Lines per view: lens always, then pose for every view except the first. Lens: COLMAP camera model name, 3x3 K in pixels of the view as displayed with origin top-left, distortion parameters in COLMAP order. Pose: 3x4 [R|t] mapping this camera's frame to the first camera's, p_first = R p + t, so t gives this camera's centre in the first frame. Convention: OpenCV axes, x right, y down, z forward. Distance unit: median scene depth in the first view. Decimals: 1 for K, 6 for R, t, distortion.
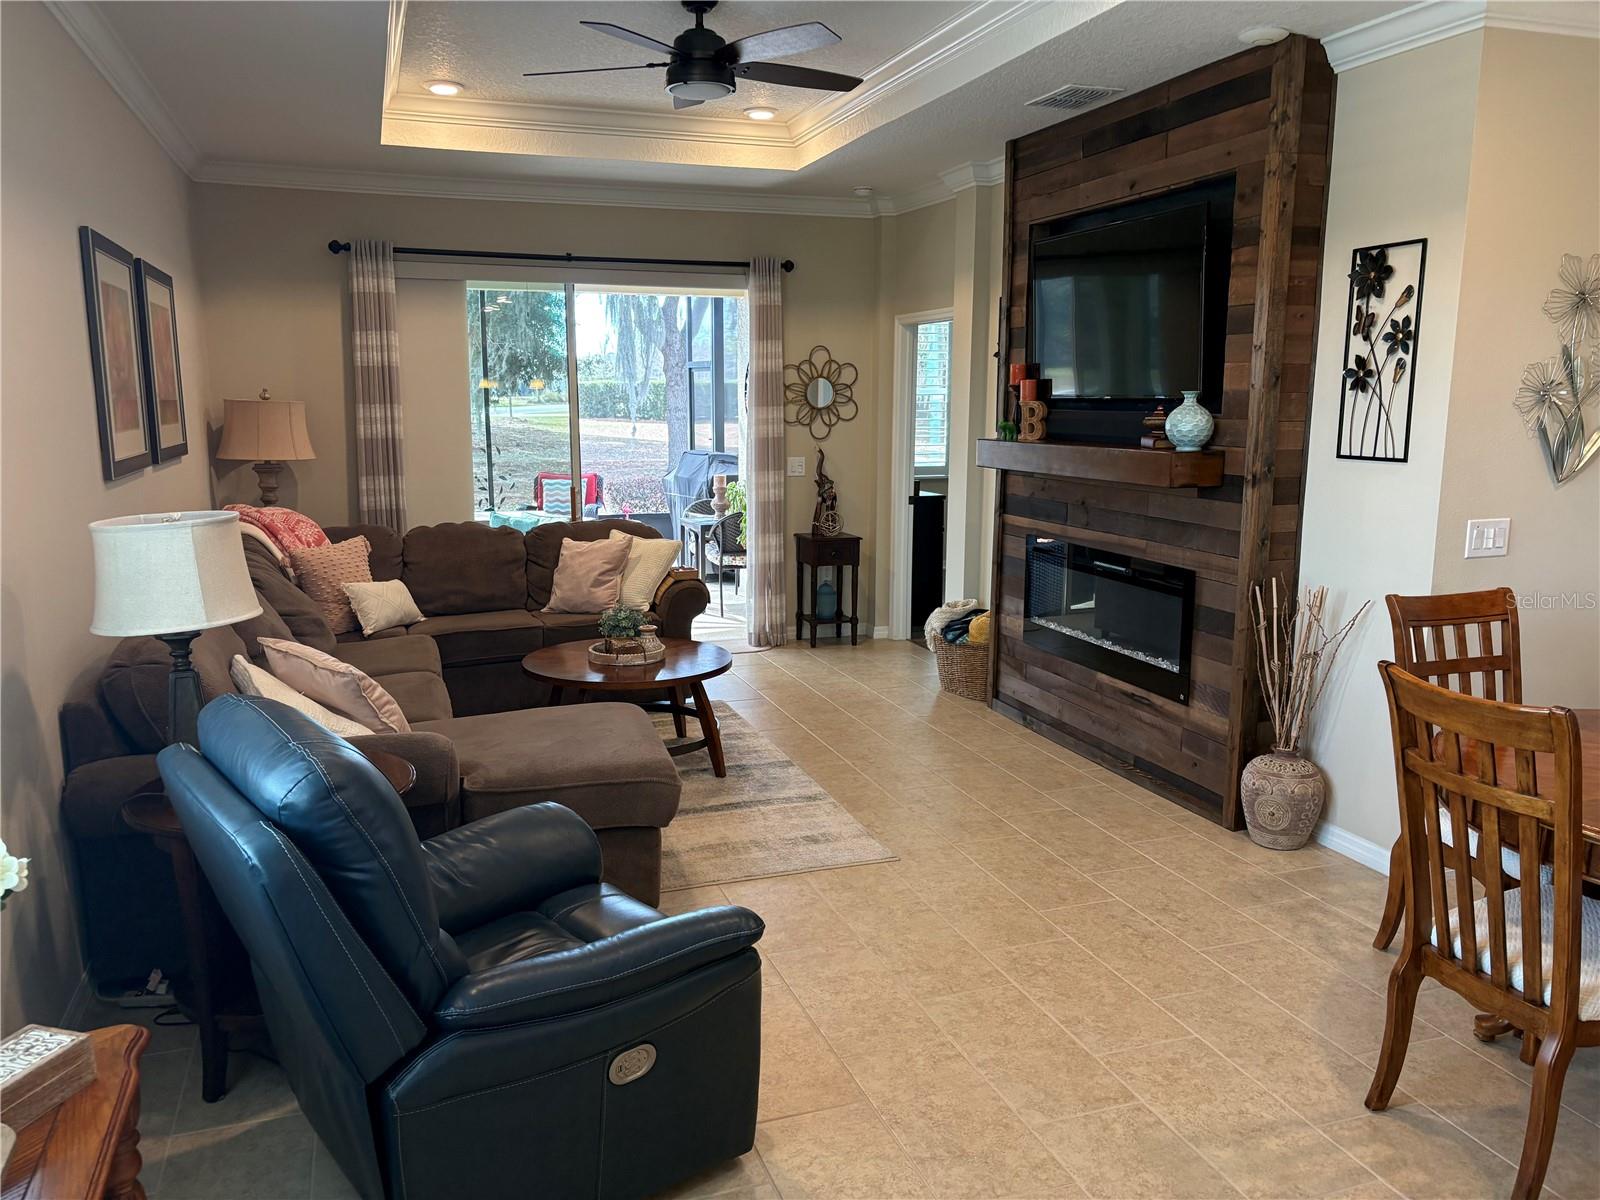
lens RADIAL K [[1212.4, 0, 800.0], [0, 1212.4, 597.3], [0, 0, 1]] dist [0.024789, -0.000407]
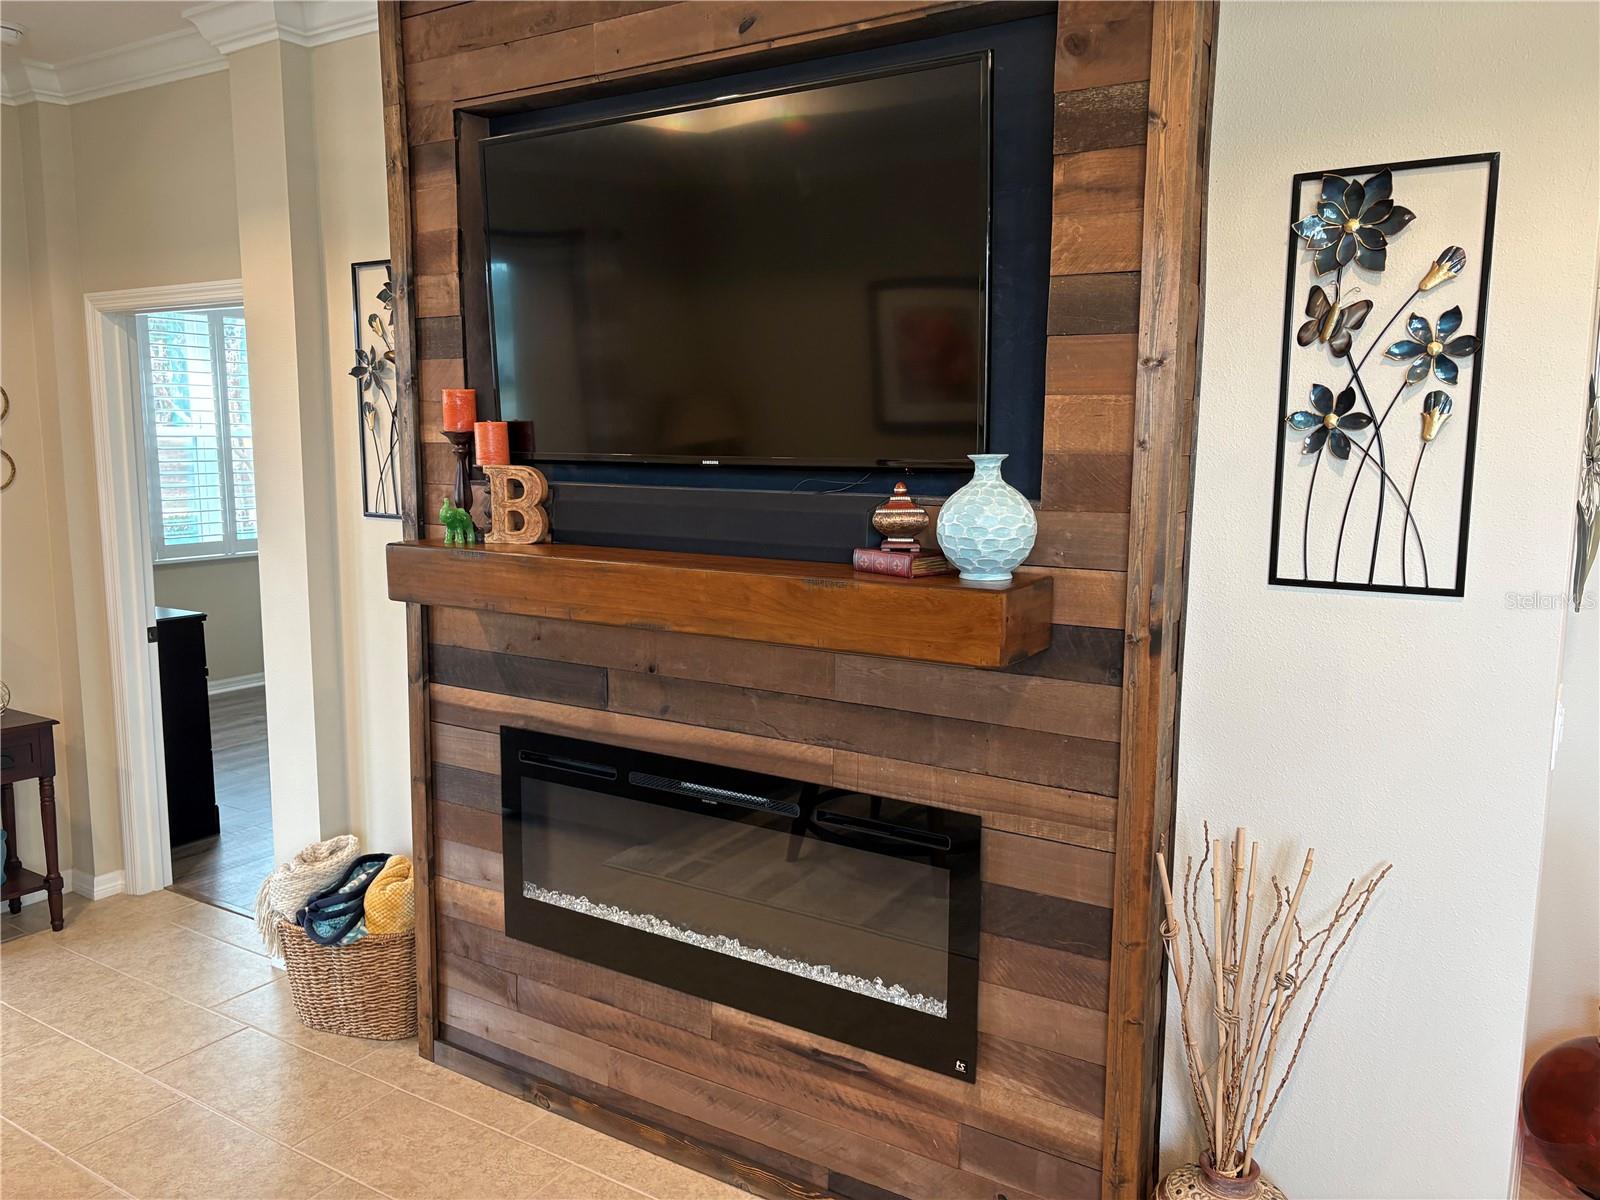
lens RADIAL K [[1212.4, 0, 794.5], [0, 1212.4, 598.5], [0, 0, 1]] dist [0.024789, -0.000407]
pose [[0.787707, -0.082369, 0.610519, -0.024006], [0.099325, 0.995036, 0.006095, -0.111773], [-0.607991, 0.055839, 0.791978, 0.610637]]
